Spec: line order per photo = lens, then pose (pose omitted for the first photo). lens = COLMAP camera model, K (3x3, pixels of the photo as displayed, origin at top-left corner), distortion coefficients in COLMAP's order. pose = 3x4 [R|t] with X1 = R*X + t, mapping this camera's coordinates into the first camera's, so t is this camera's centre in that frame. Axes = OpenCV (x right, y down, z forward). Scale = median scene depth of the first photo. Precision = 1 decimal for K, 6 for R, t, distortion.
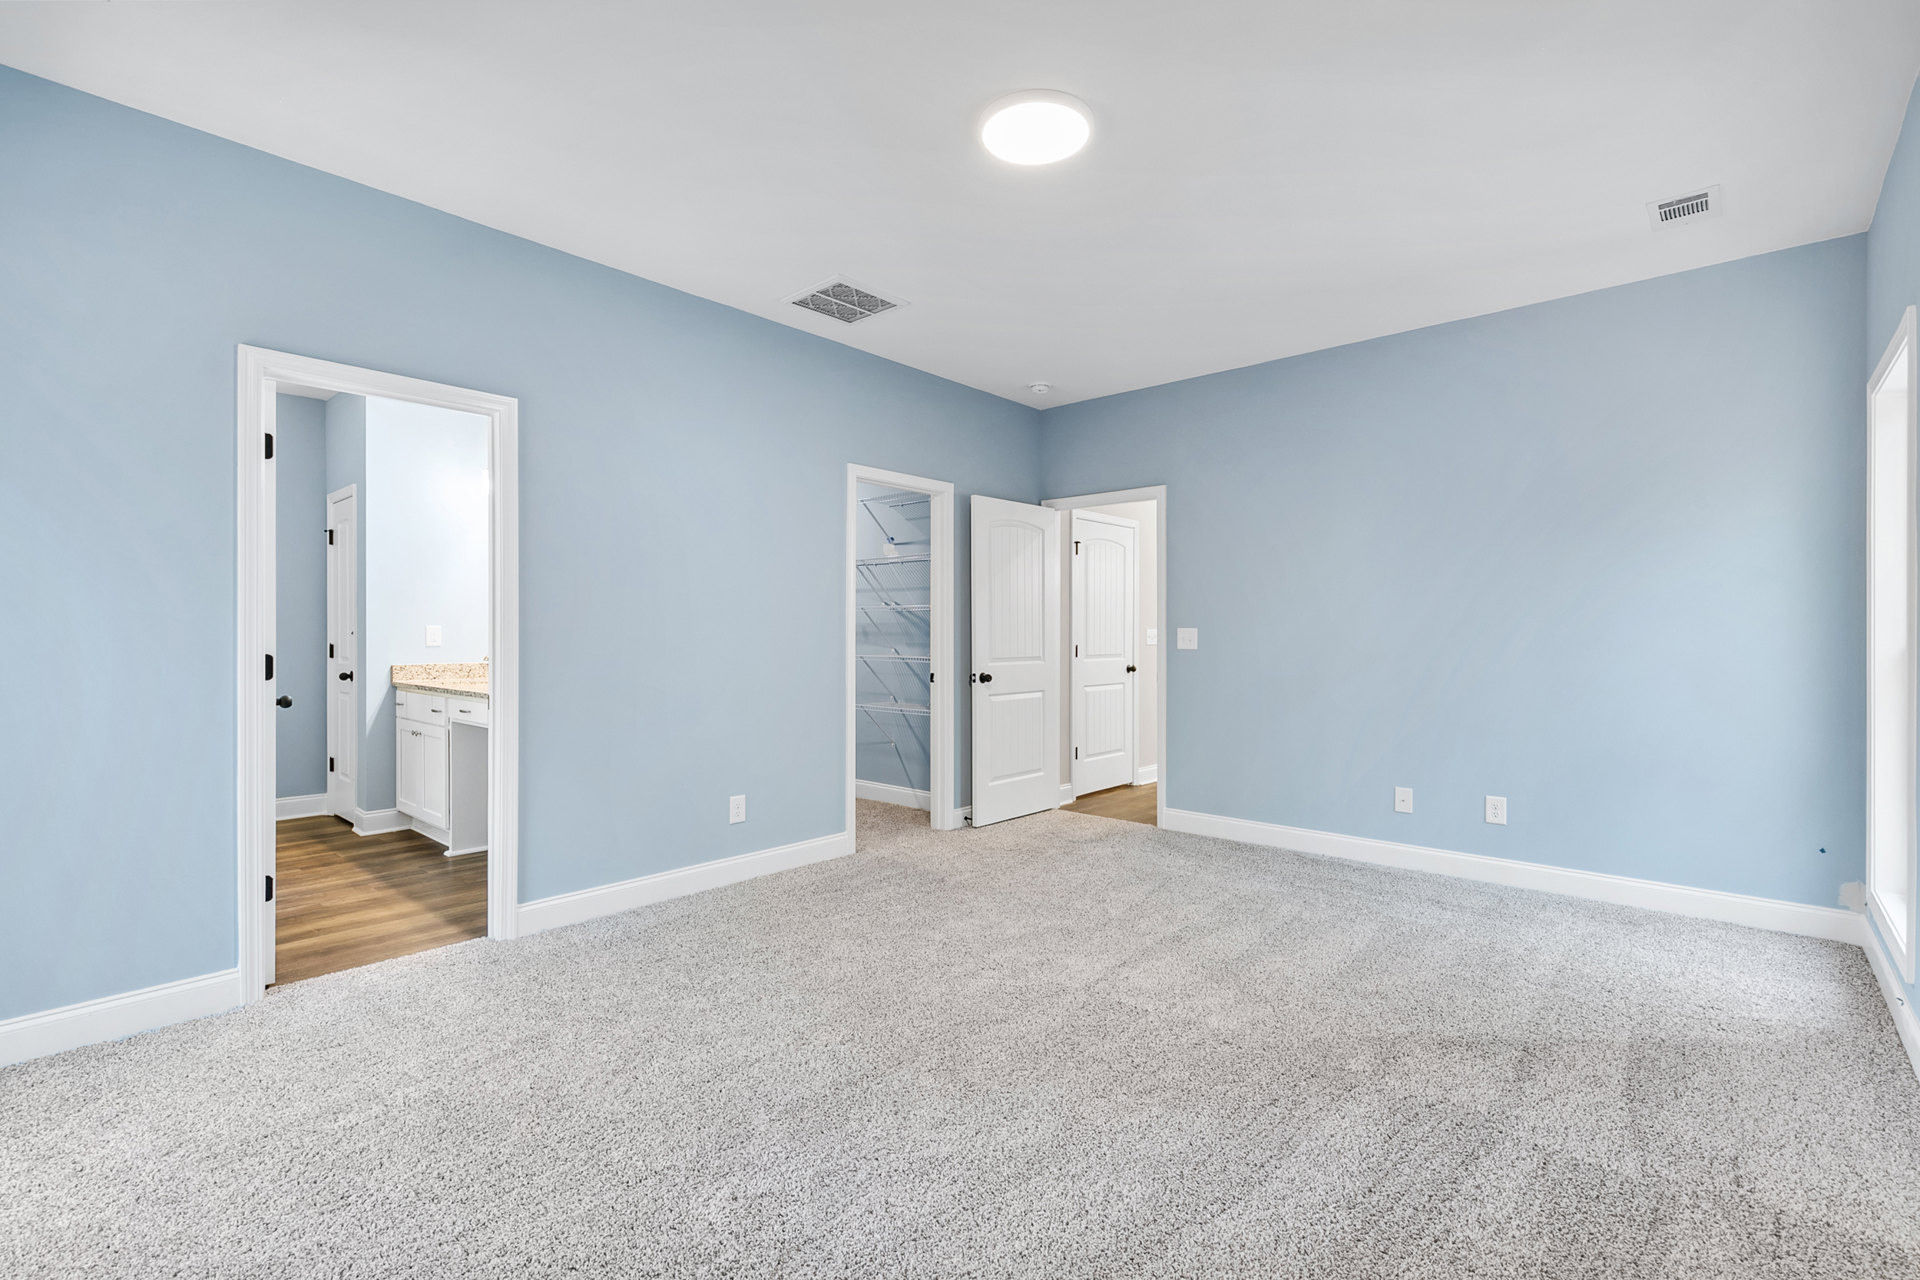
lens RADIAL K [[865.6, 0, 962.1], [0, 865.6, 637.8], [0, 0, 1]] dist [0.011595, -0.000493]
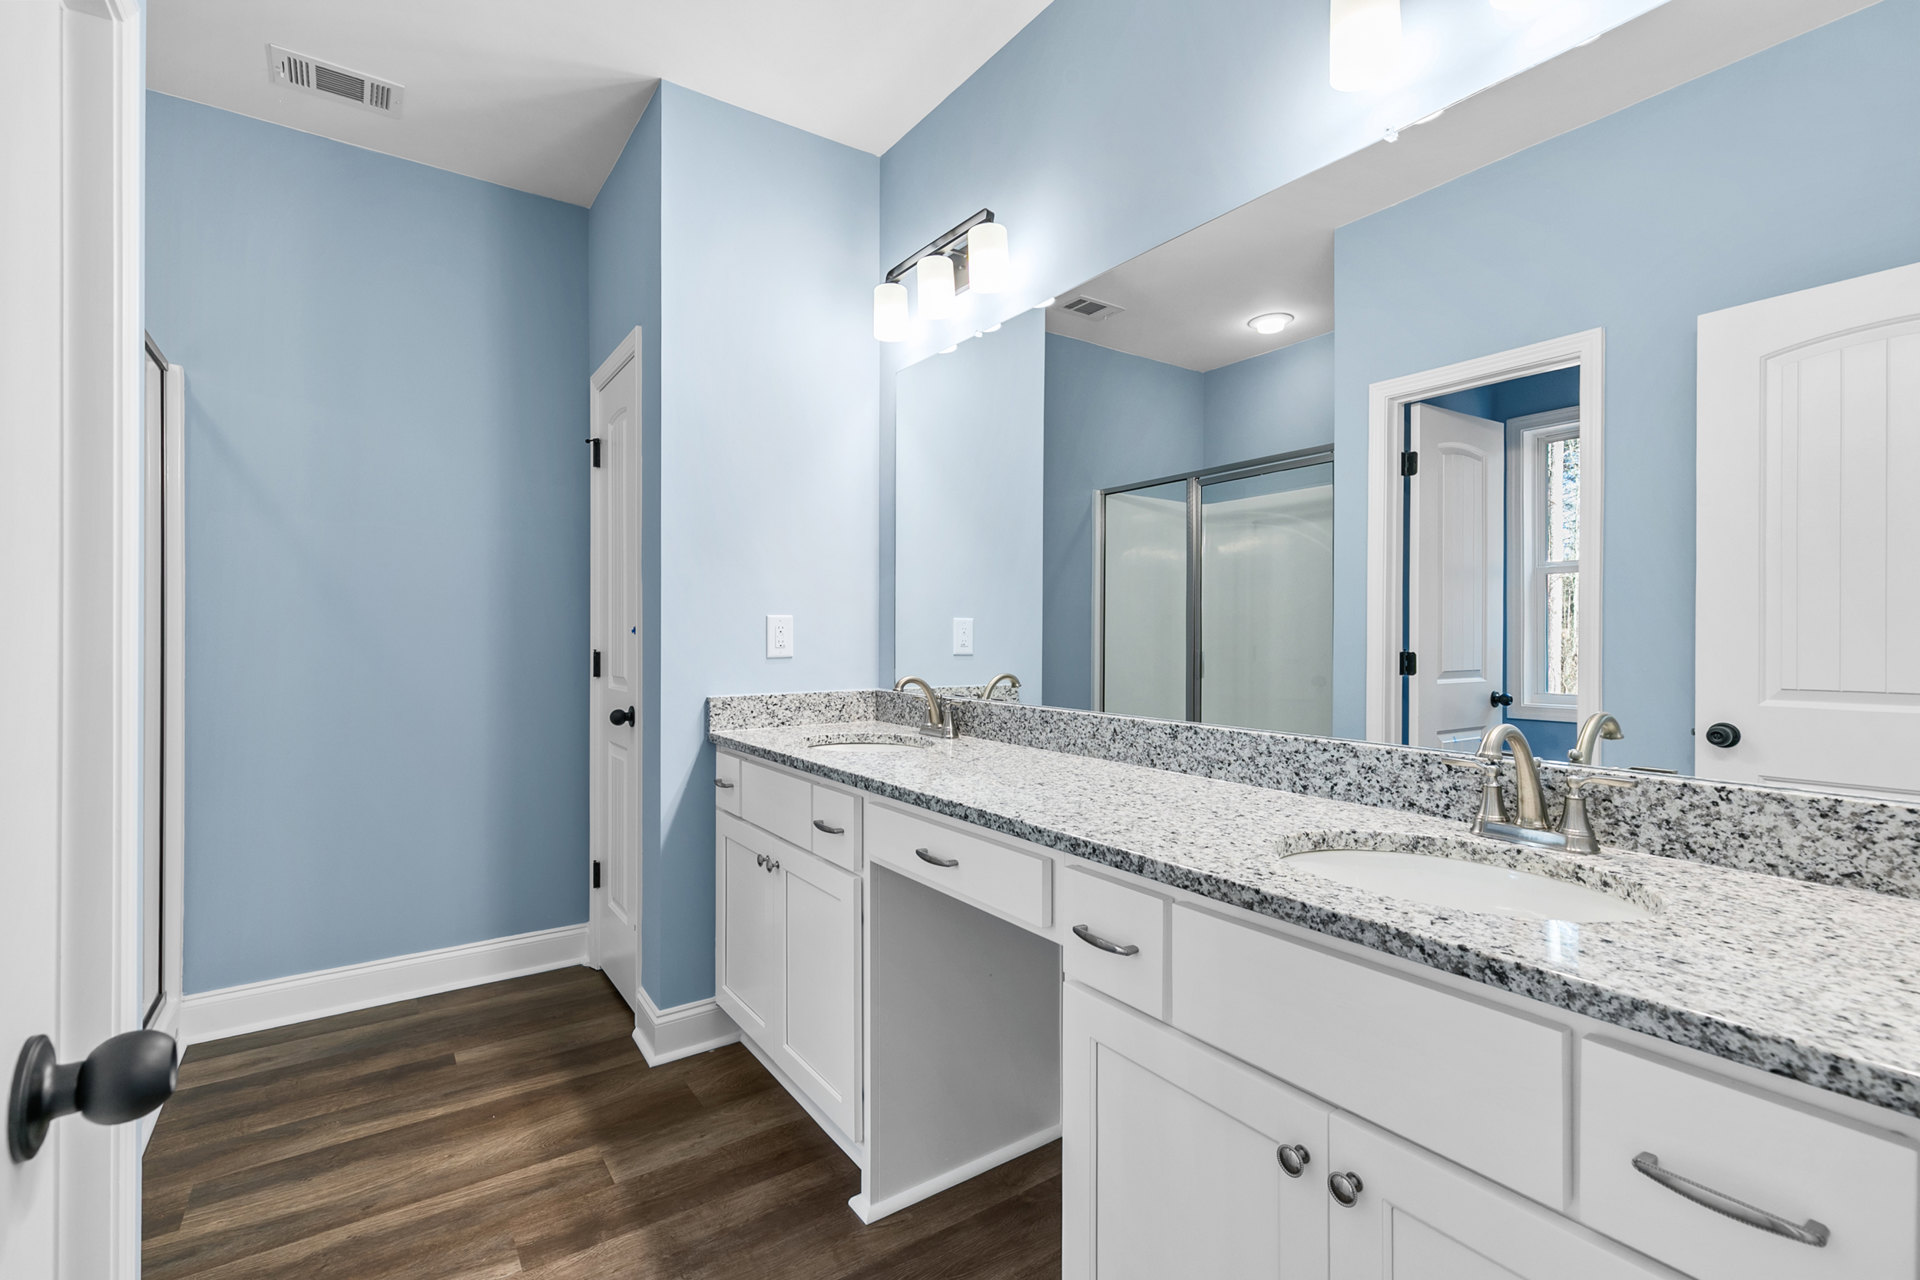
lens RADIAL K [[865.6, 0, 962.1], [0, 865.6, 637.8], [0, 0, 1]] dist [0.011595, -0.000493]
pose [[0.972937, 0.001717, -0.231063, -0.406199], [-0.002441, 0.999993, -0.002847, 0.000182], [0.231057, 0.003334, 0.972935, 0.565608]]
